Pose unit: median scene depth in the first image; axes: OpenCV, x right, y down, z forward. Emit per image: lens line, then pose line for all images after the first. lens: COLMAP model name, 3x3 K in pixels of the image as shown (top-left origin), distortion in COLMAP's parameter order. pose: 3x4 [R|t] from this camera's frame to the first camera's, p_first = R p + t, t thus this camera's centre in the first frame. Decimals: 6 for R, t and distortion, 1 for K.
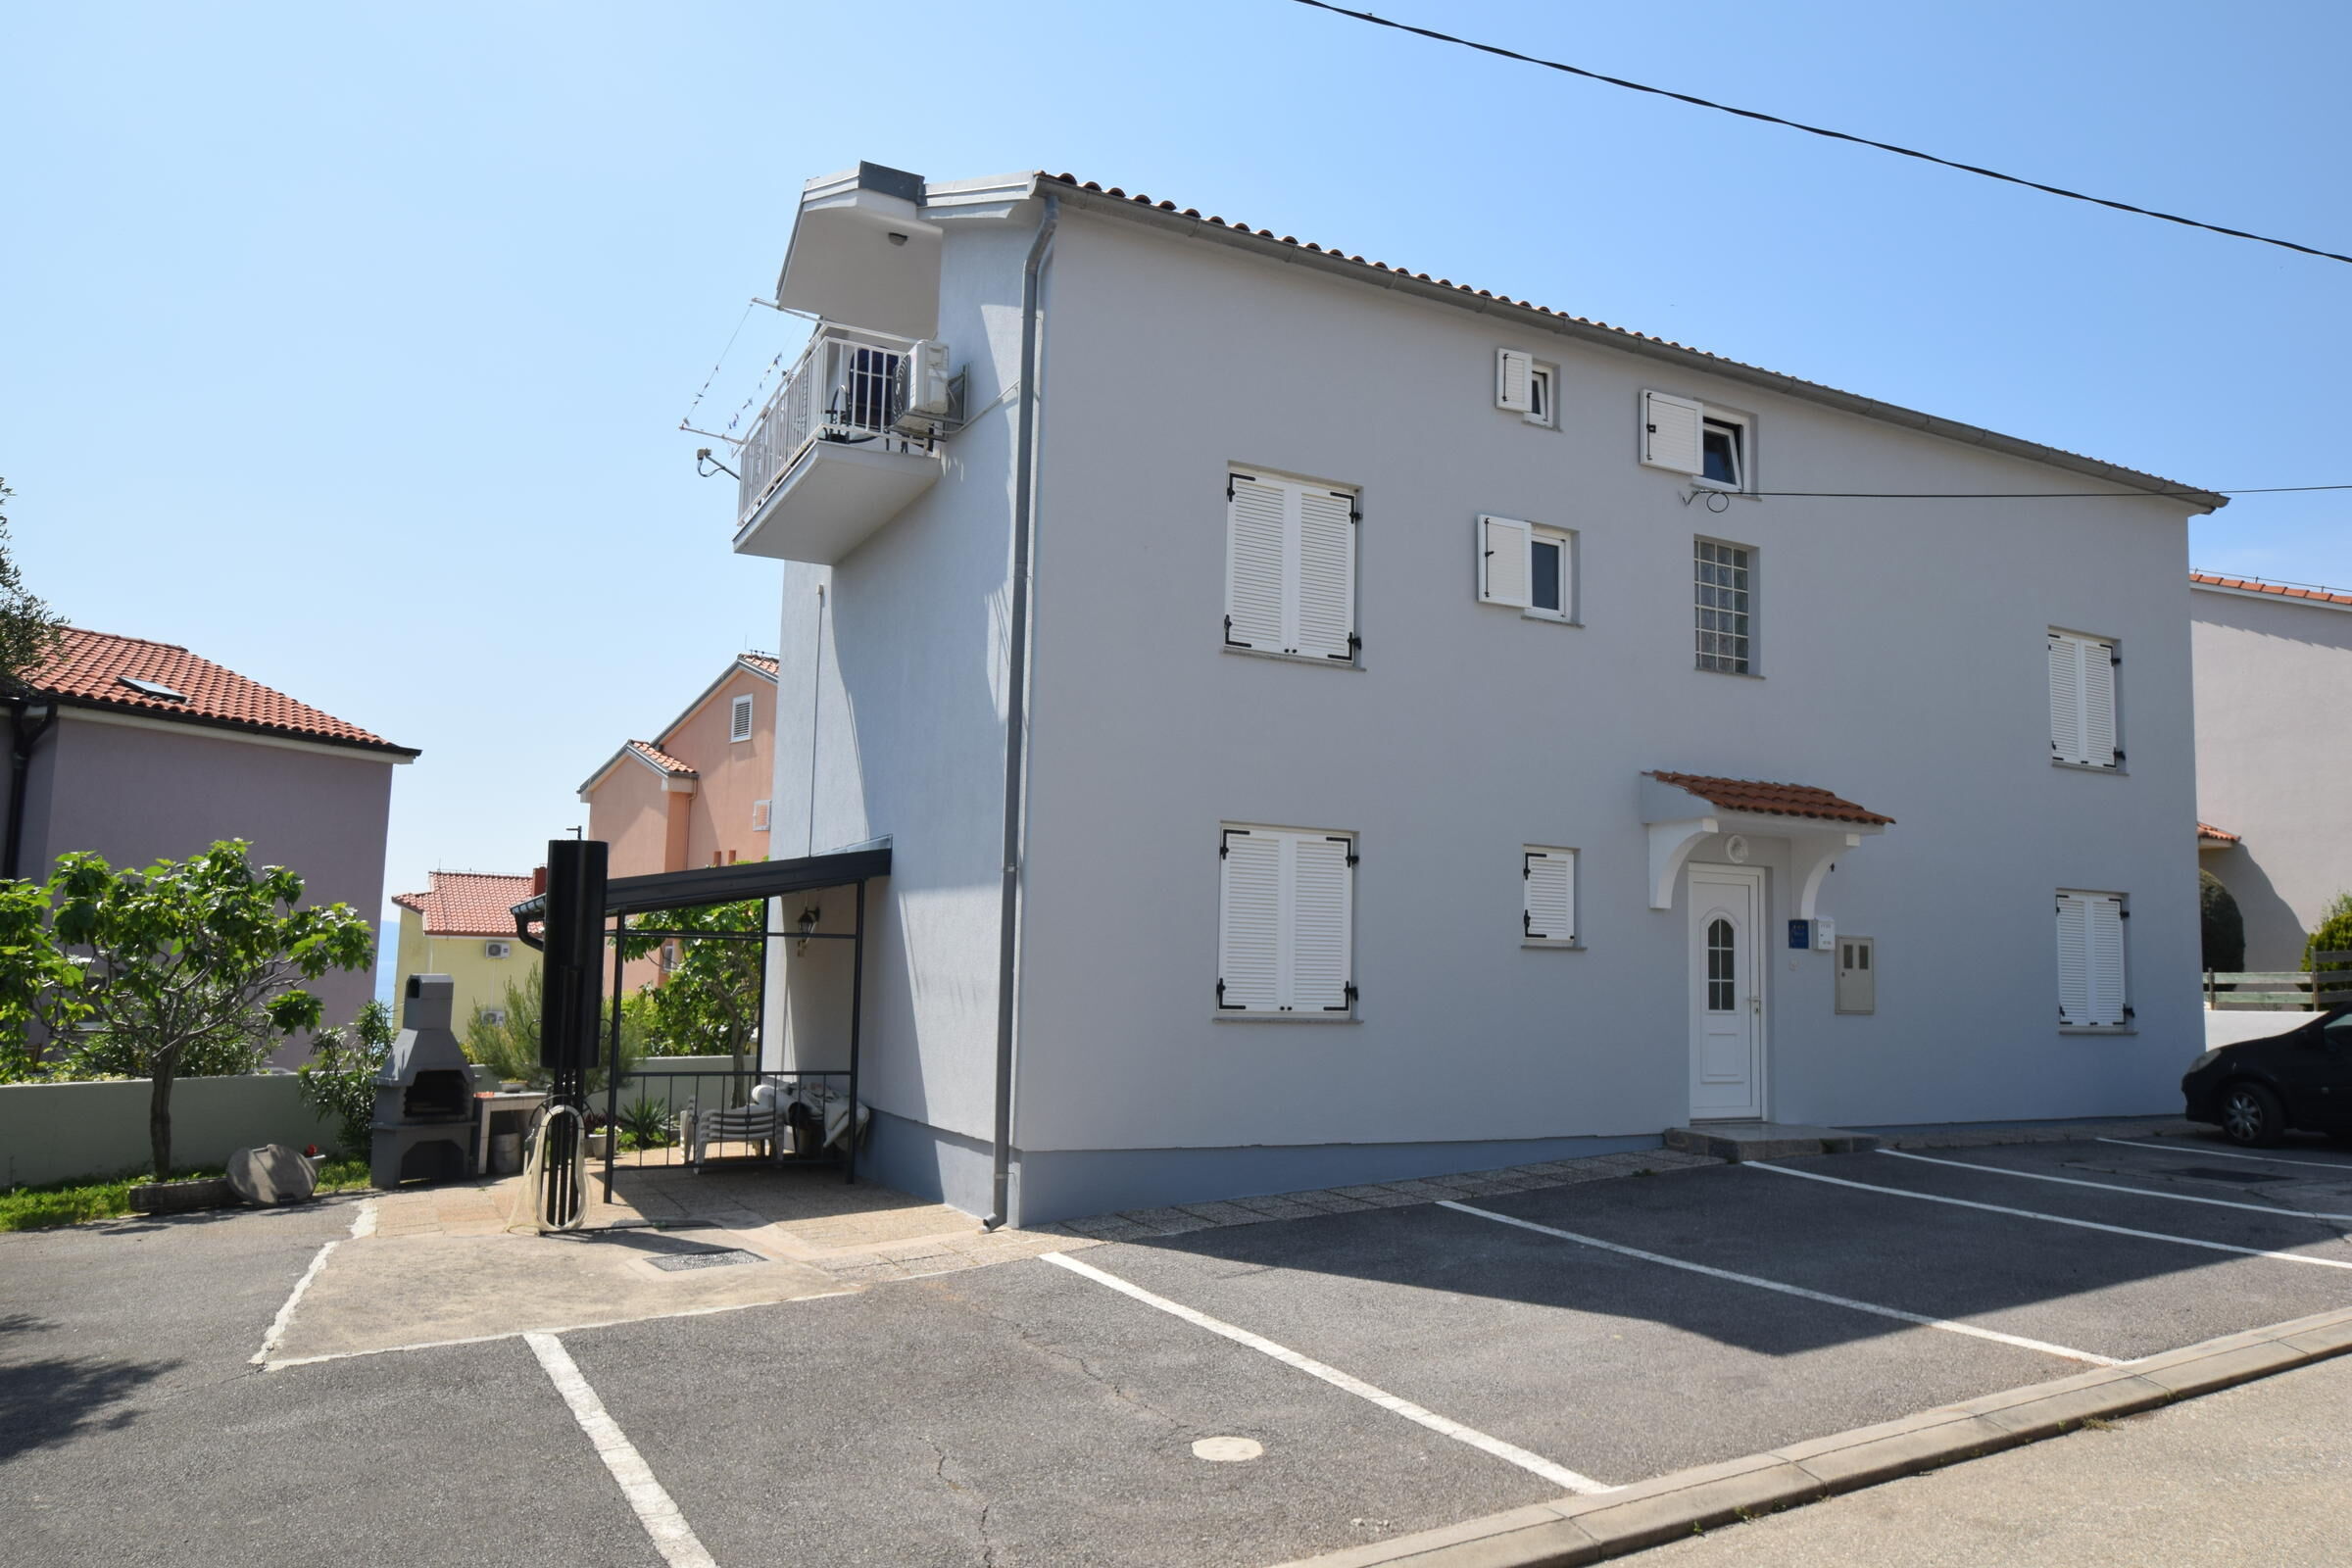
lens RADIAL K [[1566.7, 0, 1176.0], [0, 1566.7, 784.0], [0, 0, 1]] dist [-0.004978, -0.000924]
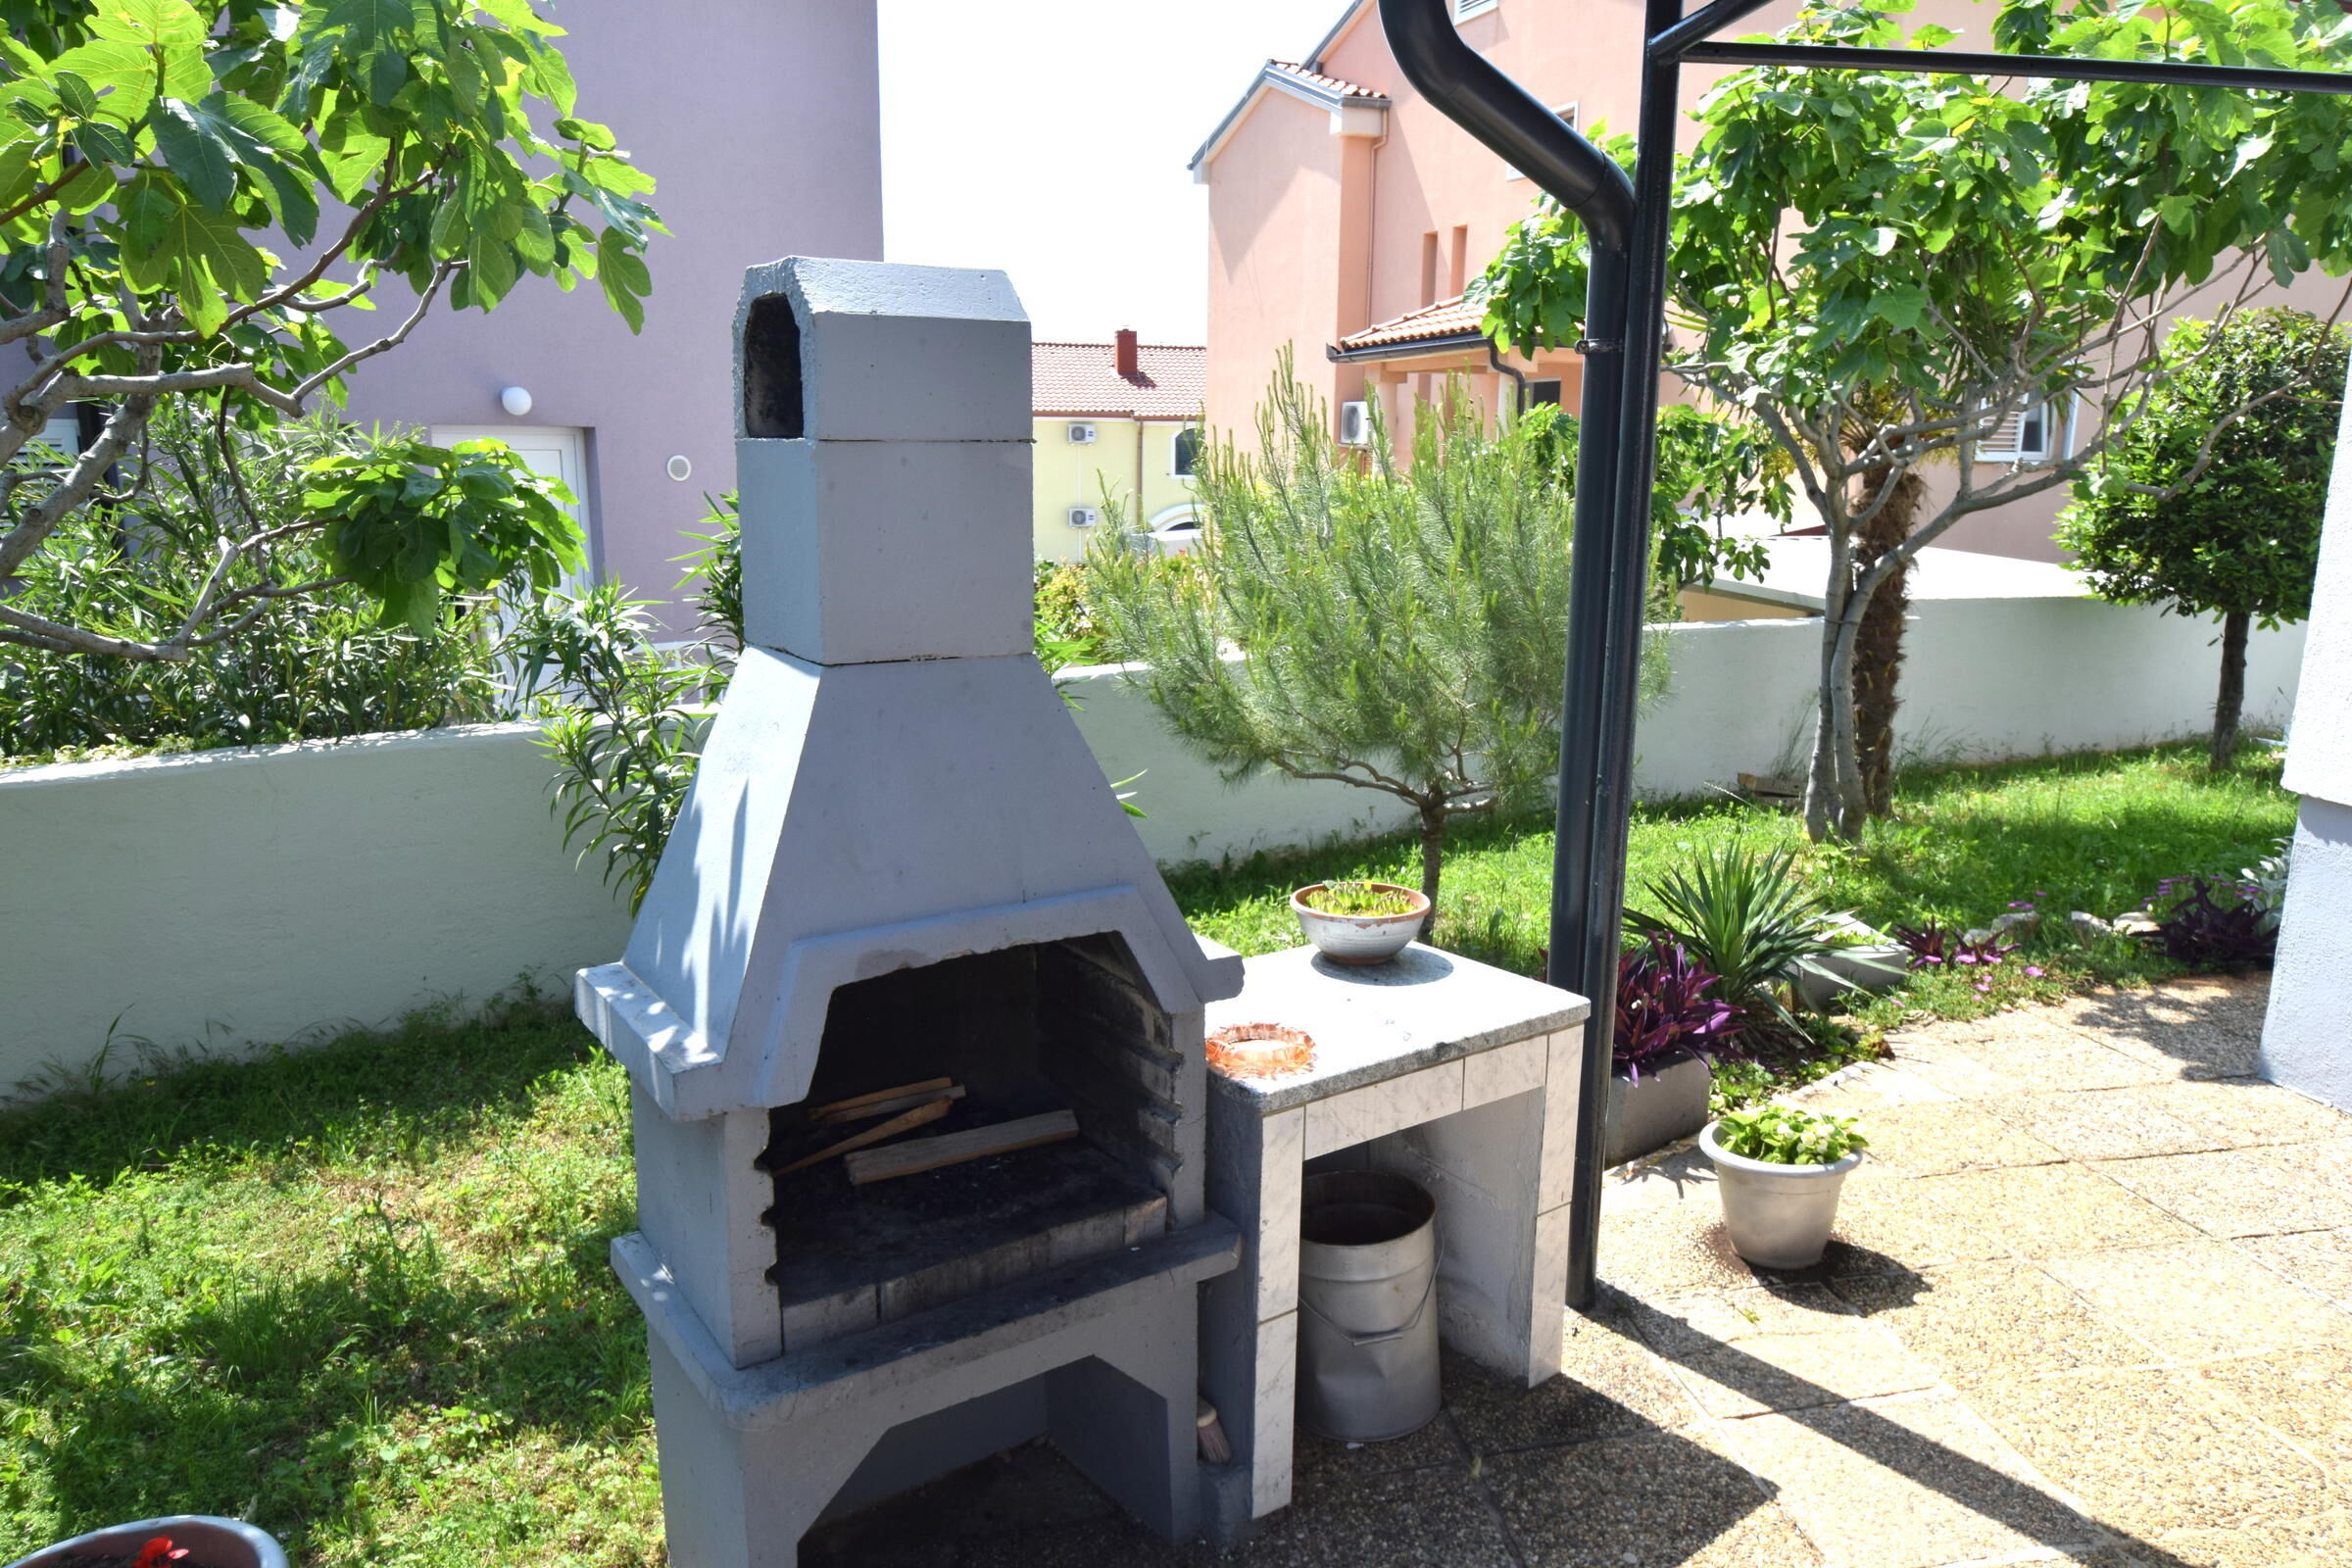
lens RADIAL K [[1566.7, 0, 1176.0], [0, 1566.7, 784.0], [0, 0, 1]] dist [-0.004978, -0.000924]
pose [[0.941277, 0.055348, -0.333068, -0.171123], [0.053133, 0.949898, 0.308010, 0.052691], [0.333428, -0.307620, 0.891177, 0.370911]]
